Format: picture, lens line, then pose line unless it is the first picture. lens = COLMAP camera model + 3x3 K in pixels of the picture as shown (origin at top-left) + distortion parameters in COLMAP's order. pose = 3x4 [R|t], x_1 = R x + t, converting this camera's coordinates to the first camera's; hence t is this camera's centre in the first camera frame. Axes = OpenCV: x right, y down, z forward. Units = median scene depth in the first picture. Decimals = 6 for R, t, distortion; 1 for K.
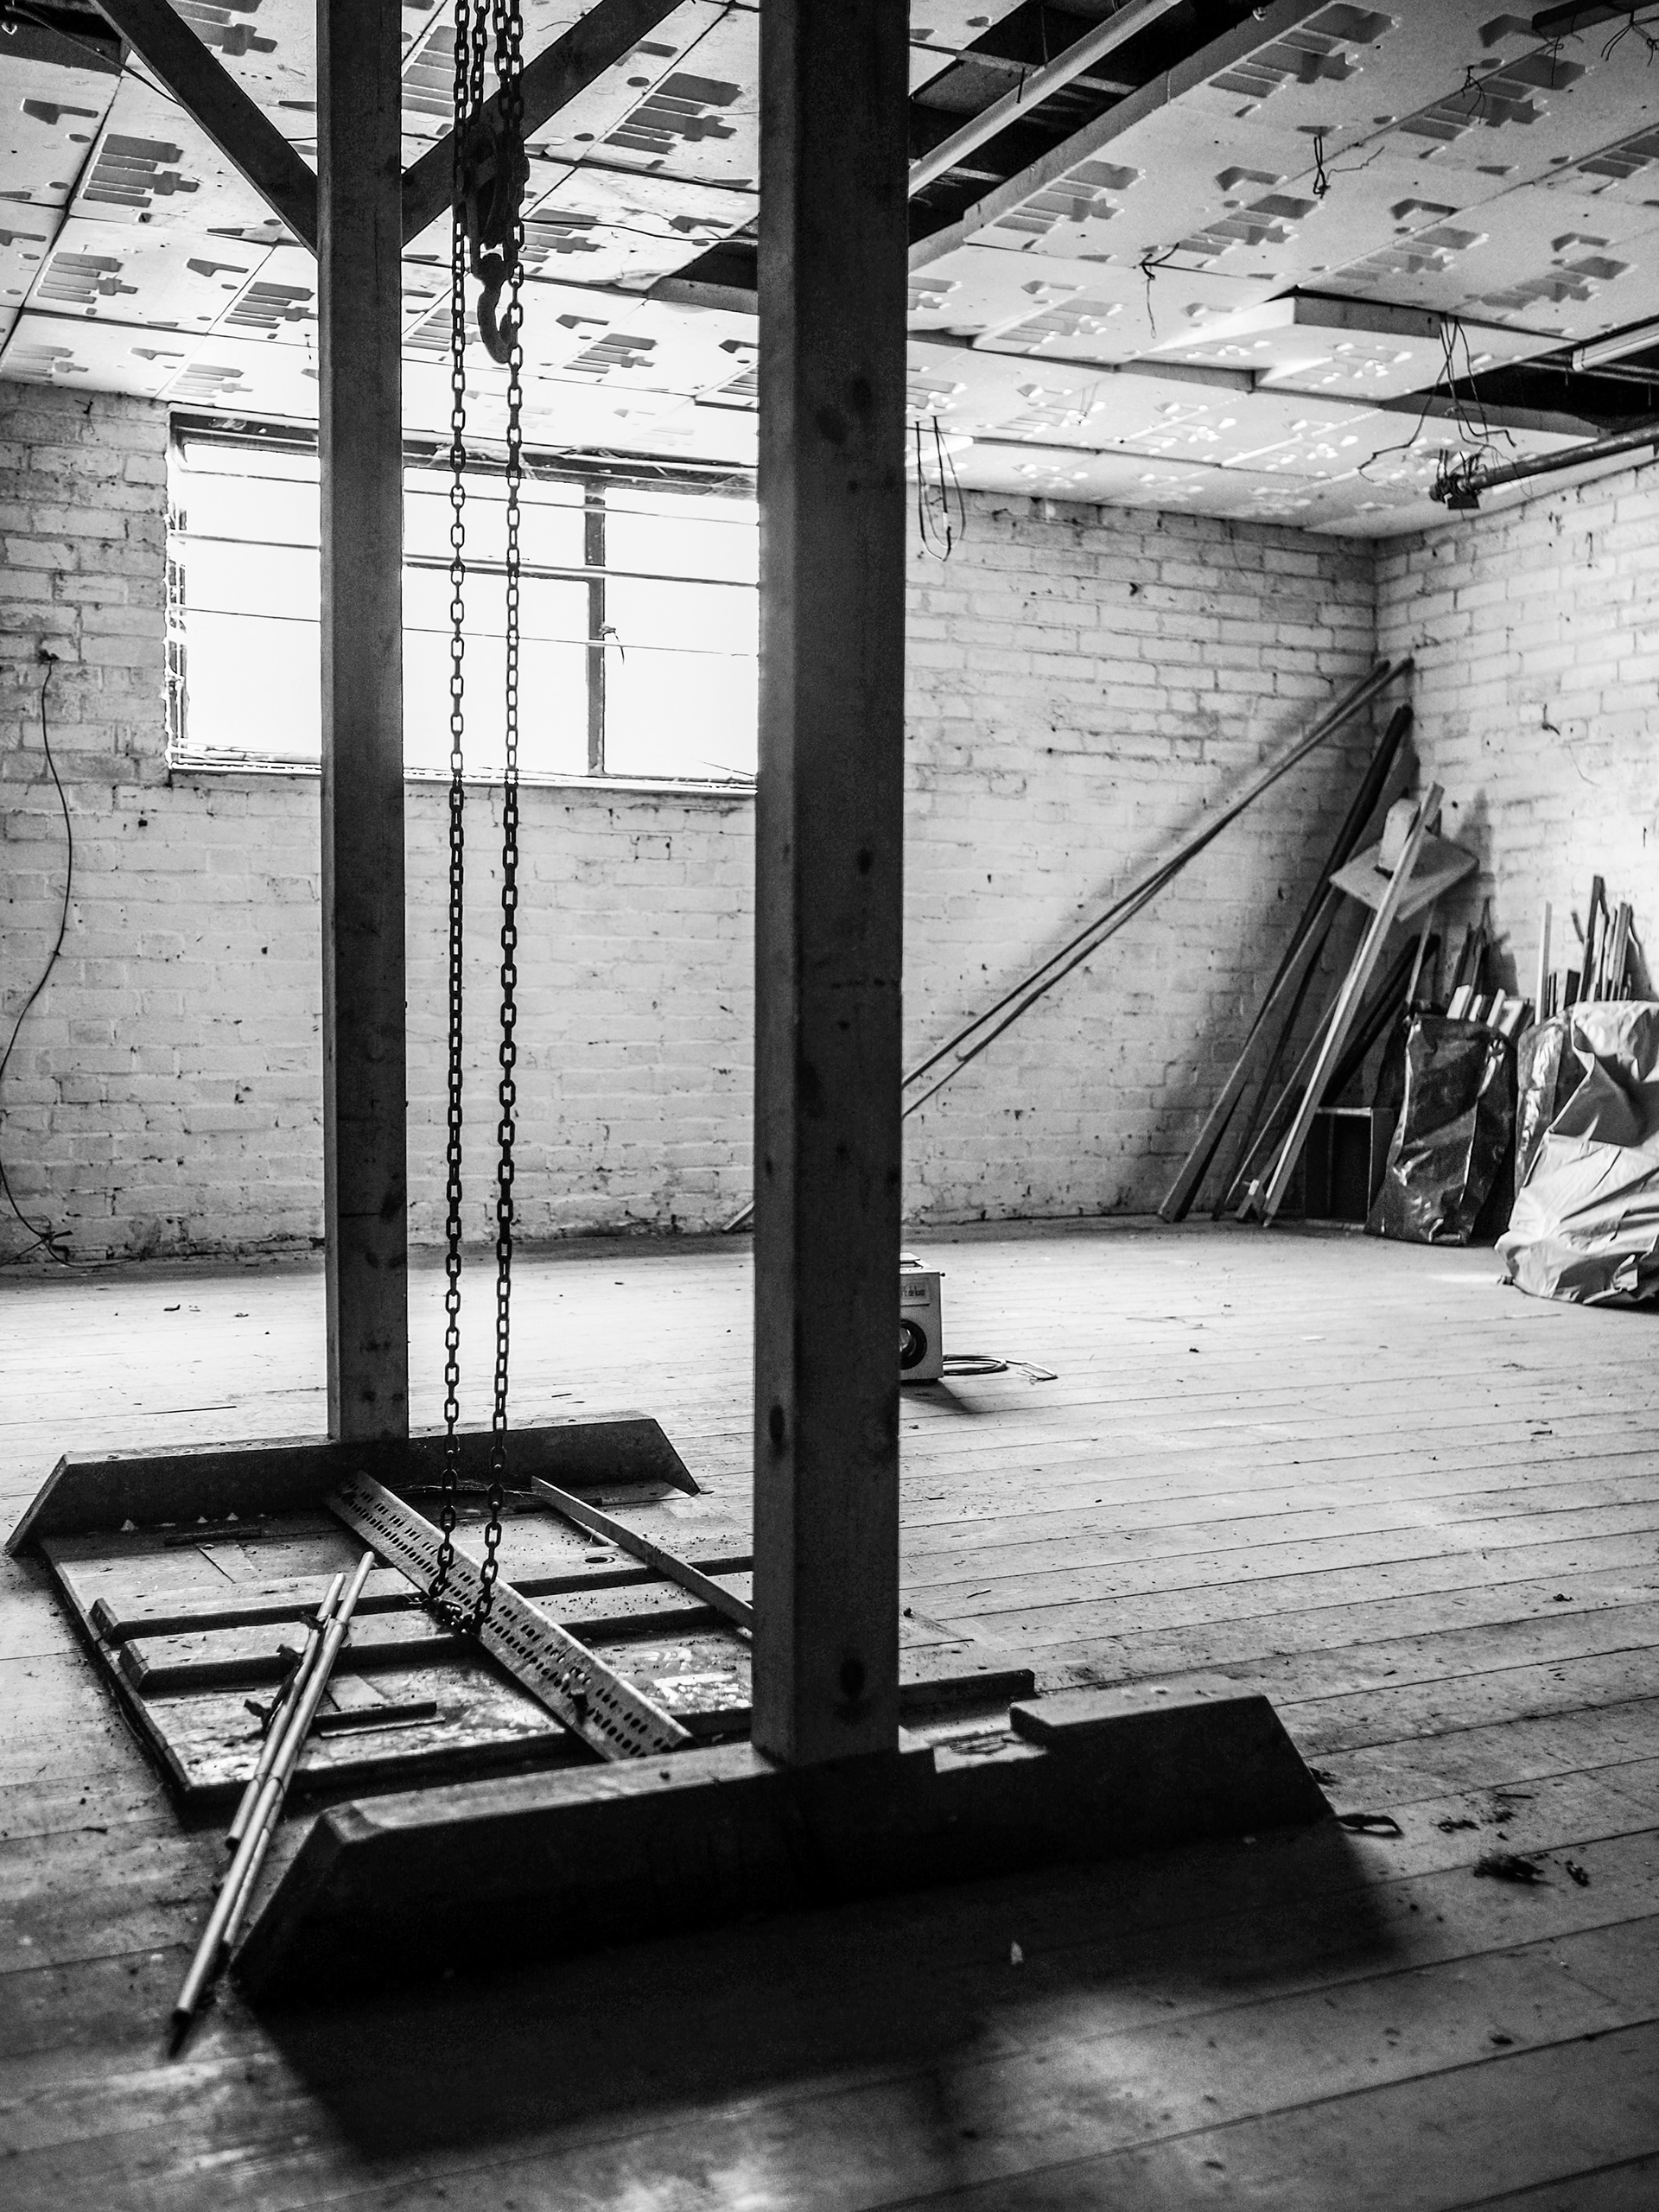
lens RADIAL K [[2484.0, 0, 829.5], [0, 2484.0, 1106.0], [0, 0, 1]] dist [-0.045327, 0.041959]
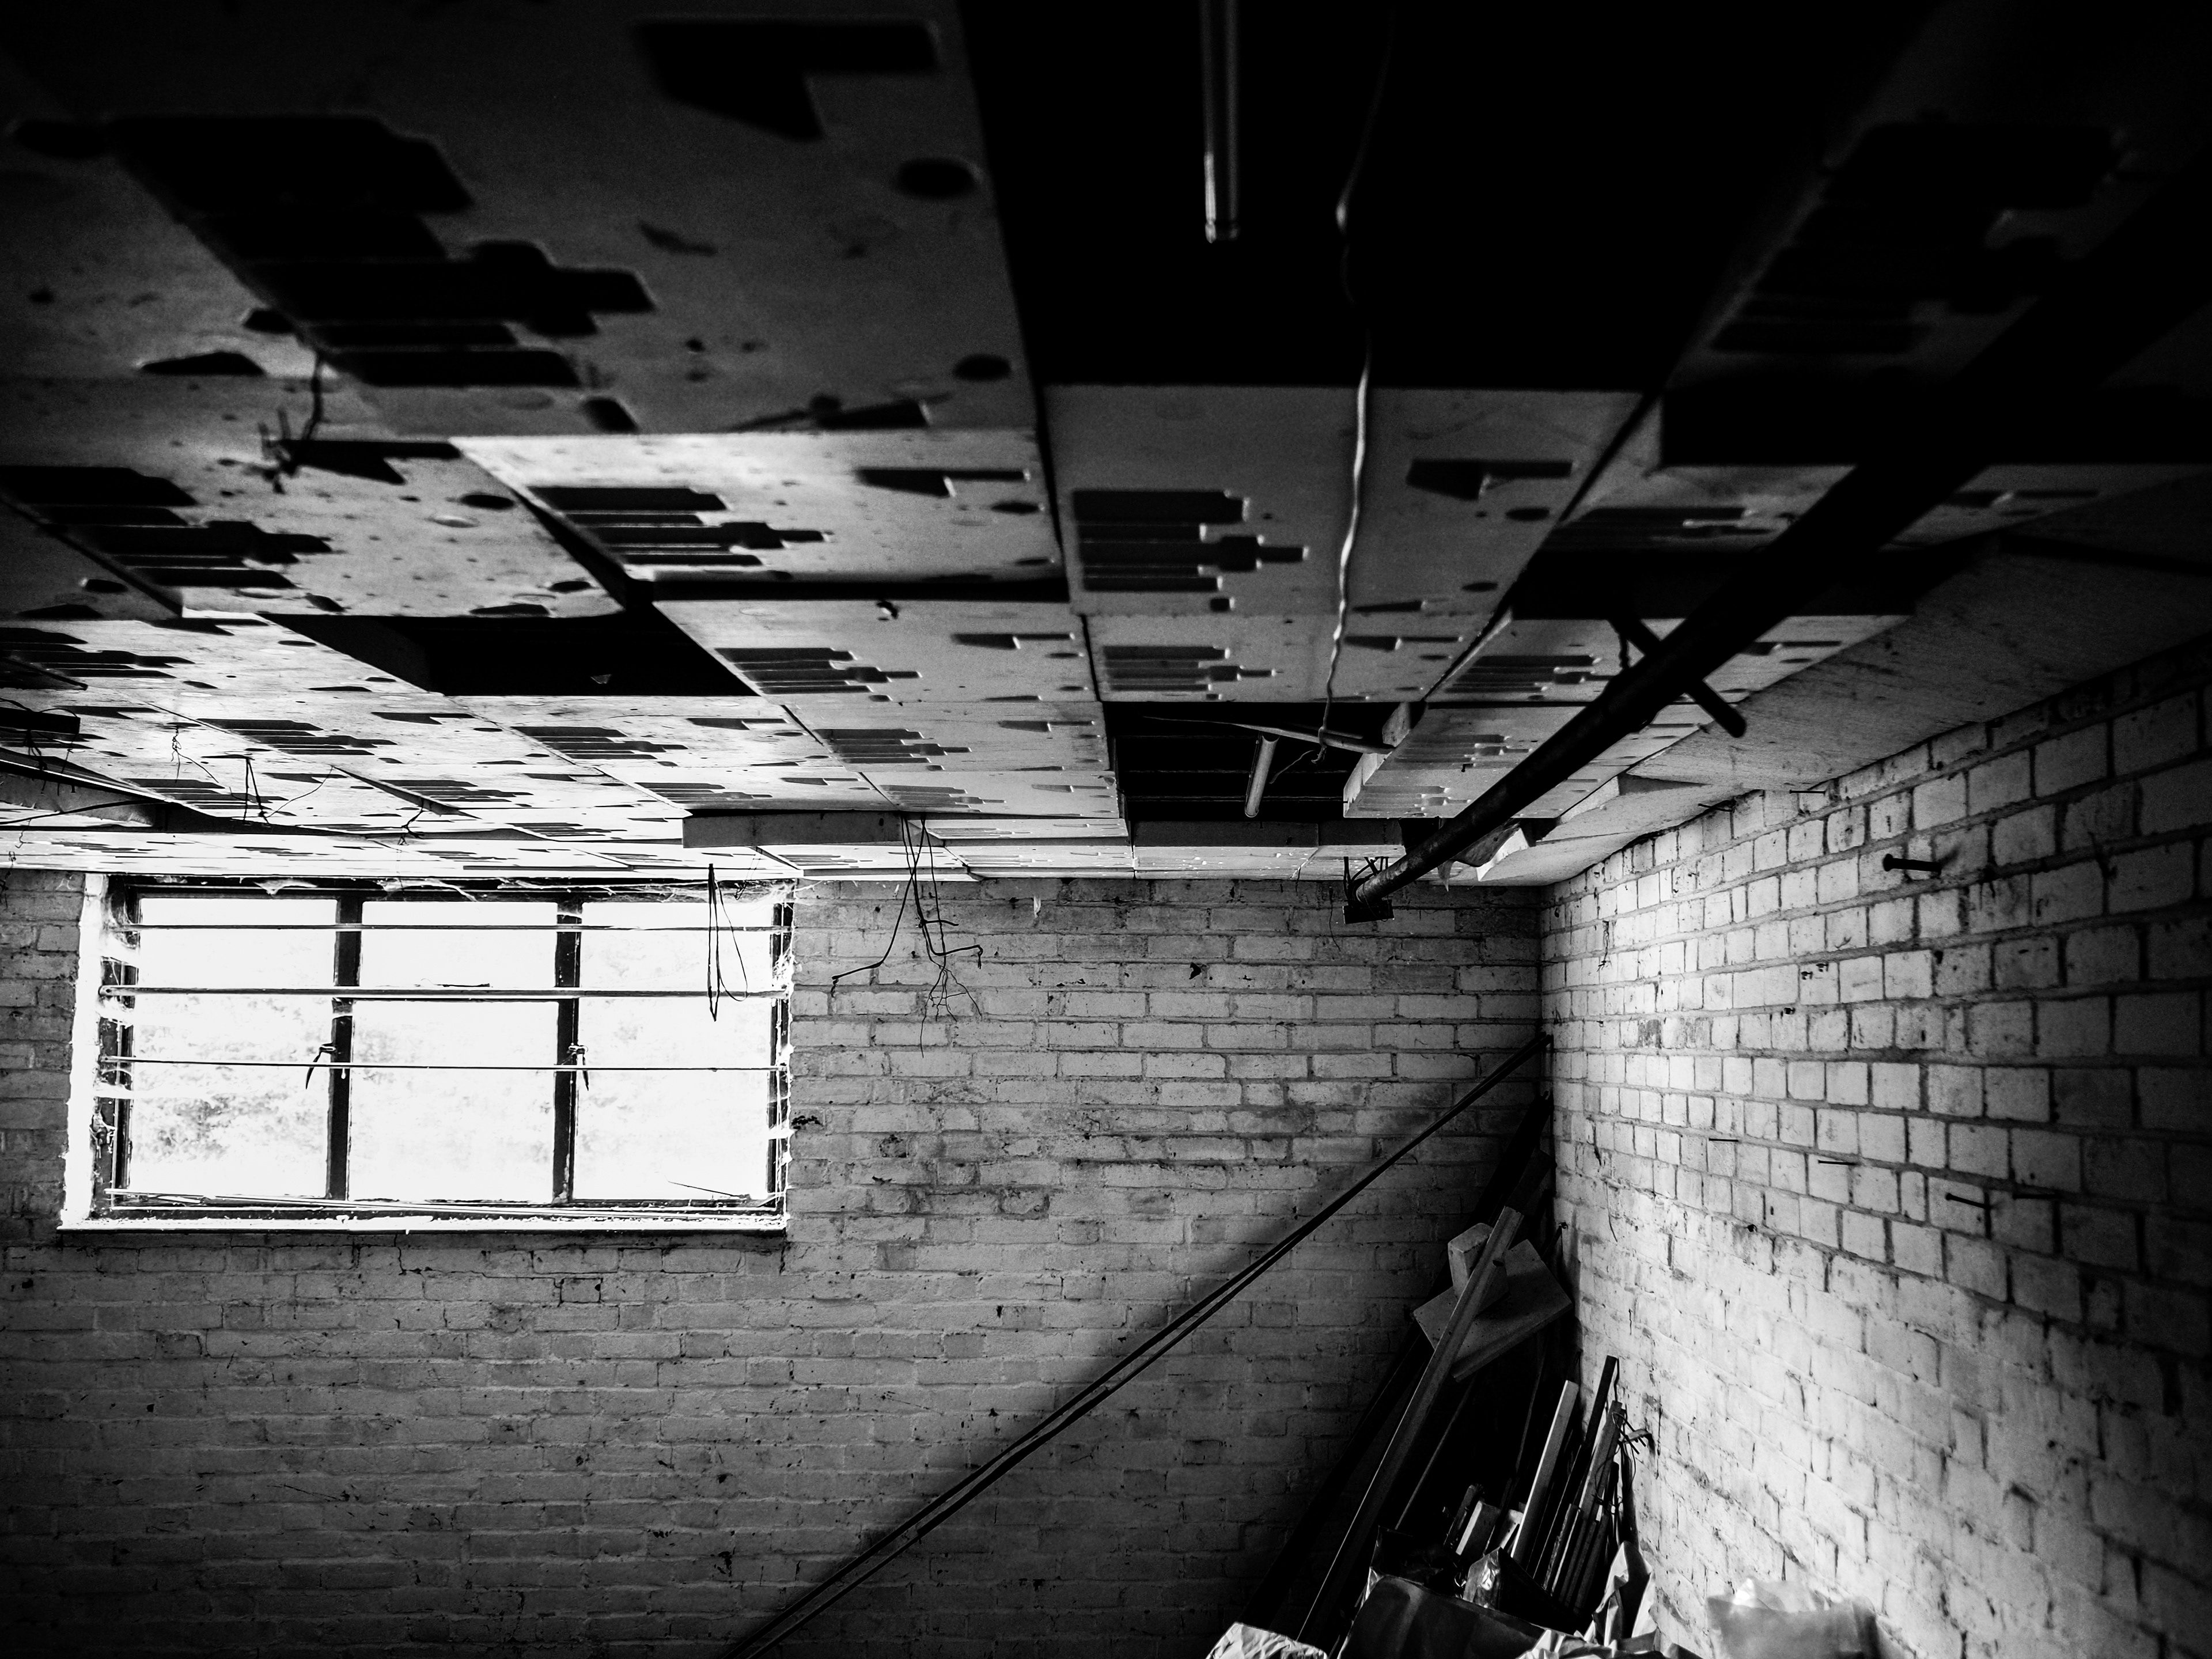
lens RADIAL K [[2484.0, 0, 1106.0], [0, 2484.0, 829.5], [0, 0, 1]] dist [-0.045327, 0.041959]
pose [[0.922527, -0.048376, -0.382889, 0.435031], [-0.013541, 0.987444, -0.157385, -0.119347], [0.385696, 0.150377, 0.910289, 0.179452]]
